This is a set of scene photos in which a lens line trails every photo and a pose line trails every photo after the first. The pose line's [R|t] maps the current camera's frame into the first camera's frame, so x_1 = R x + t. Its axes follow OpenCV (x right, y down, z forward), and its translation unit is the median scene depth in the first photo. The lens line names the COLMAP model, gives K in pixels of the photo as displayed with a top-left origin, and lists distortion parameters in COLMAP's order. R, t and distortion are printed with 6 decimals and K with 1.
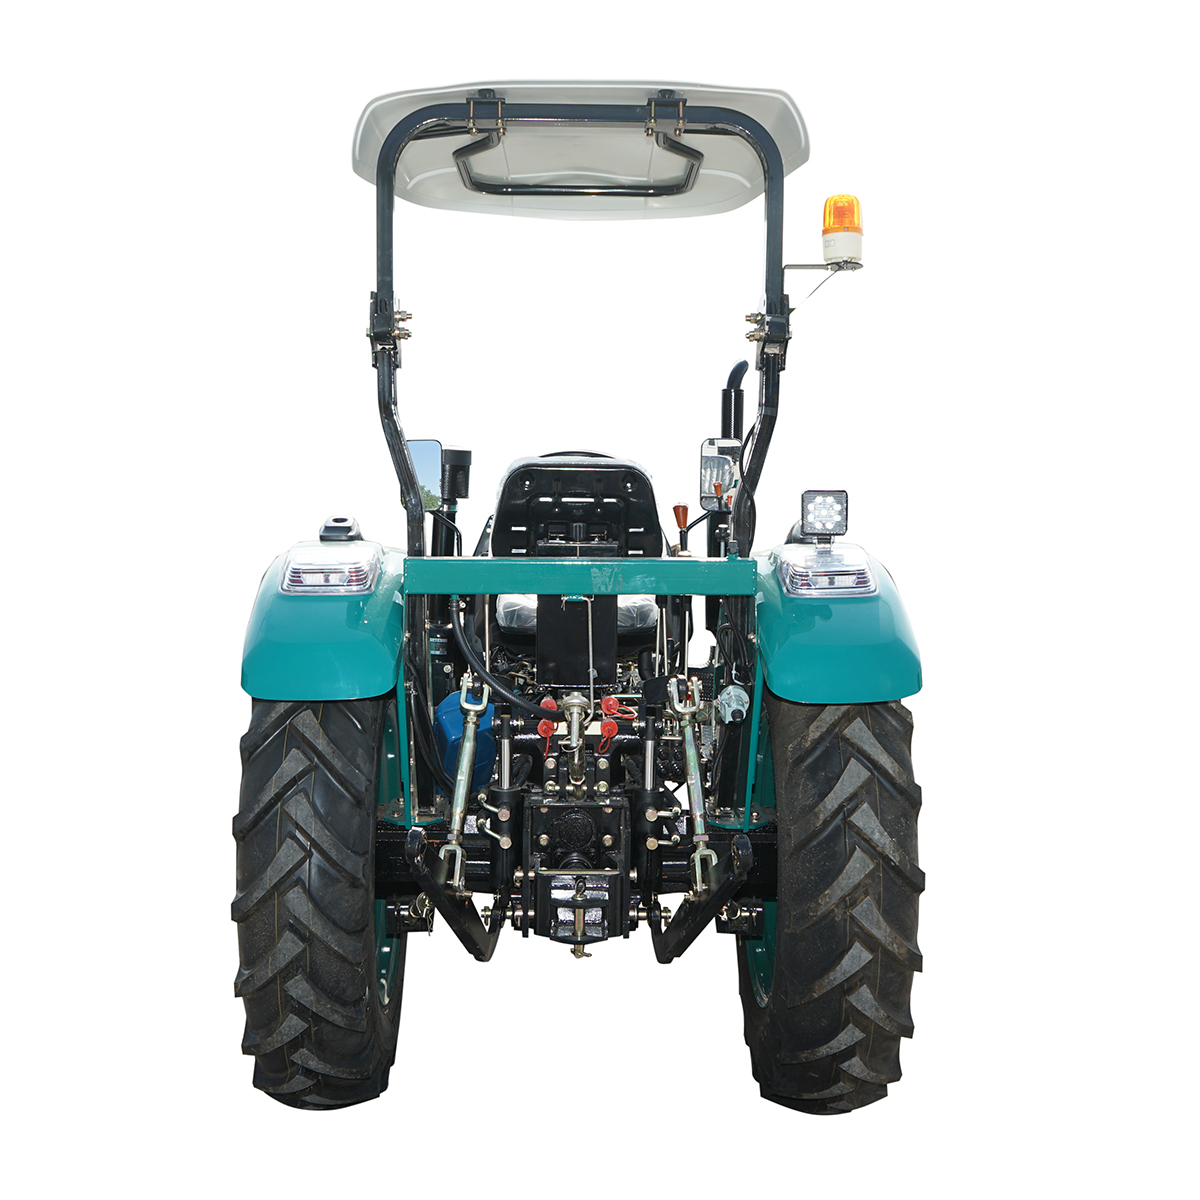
lens RADIAL K [[1480.9, 0, 600.2], [0, 1480.9, 599.1], [0, 0, 1]] dist [0.009138, 0.000000]
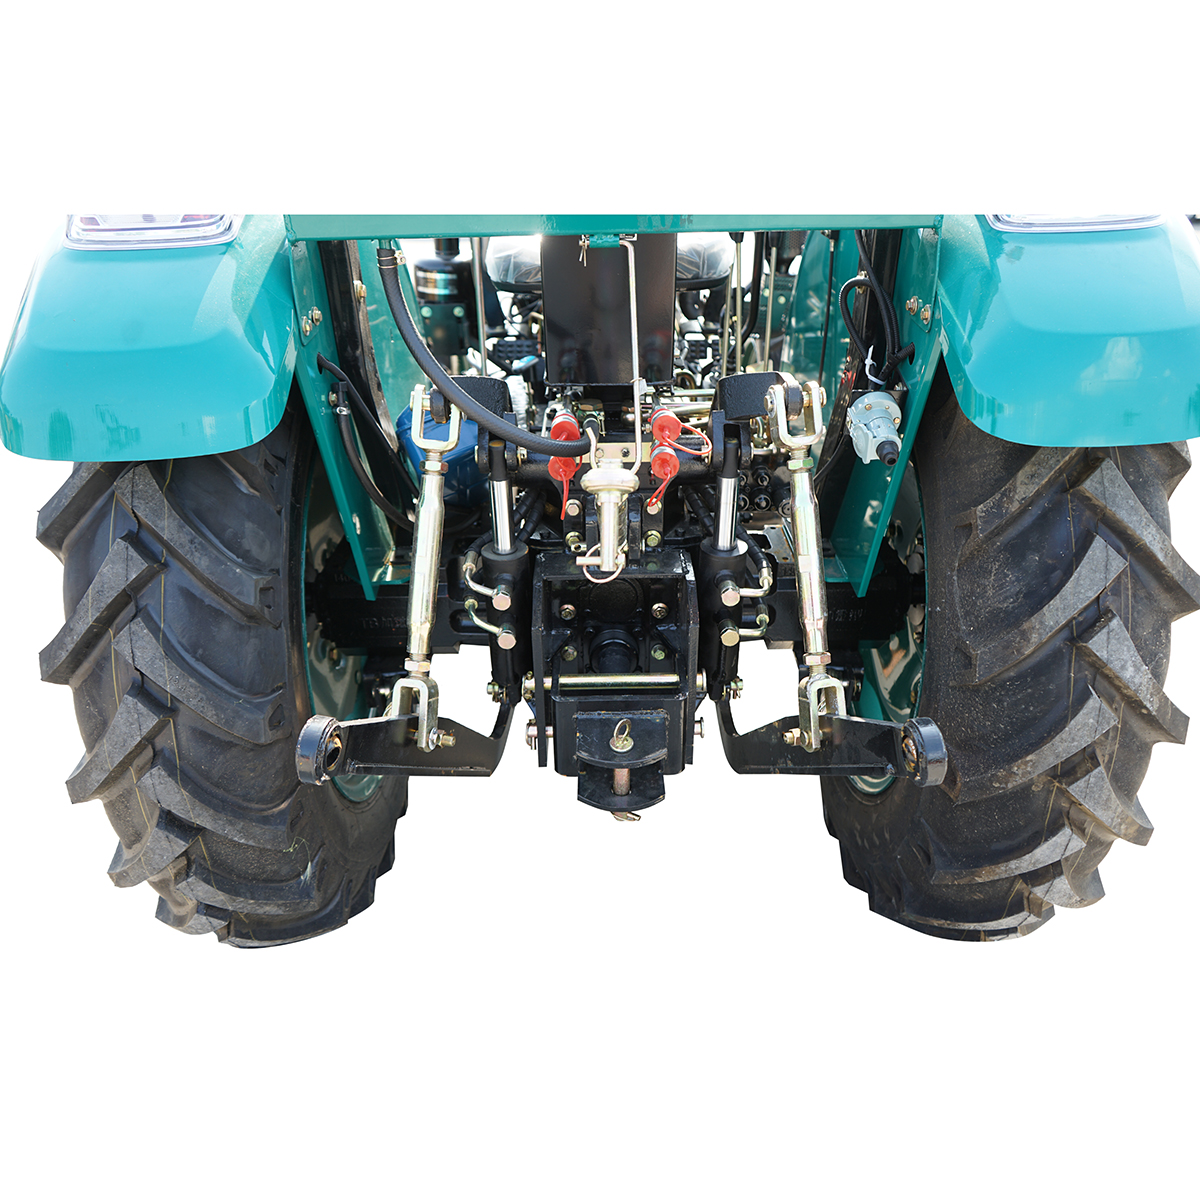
lens RADIAL K [[943.0, 0, 599.0], [0, 943.0, 599.7], [0, 0, 1]] dist [-0.017740, 0.011670]
pose [[0.999403, -0.008975, -0.033363, -0.009279], [0.021351, 0.919642, 0.392176, -0.015589], [0.027162, -0.392654, 0.919285, 0.647620]]
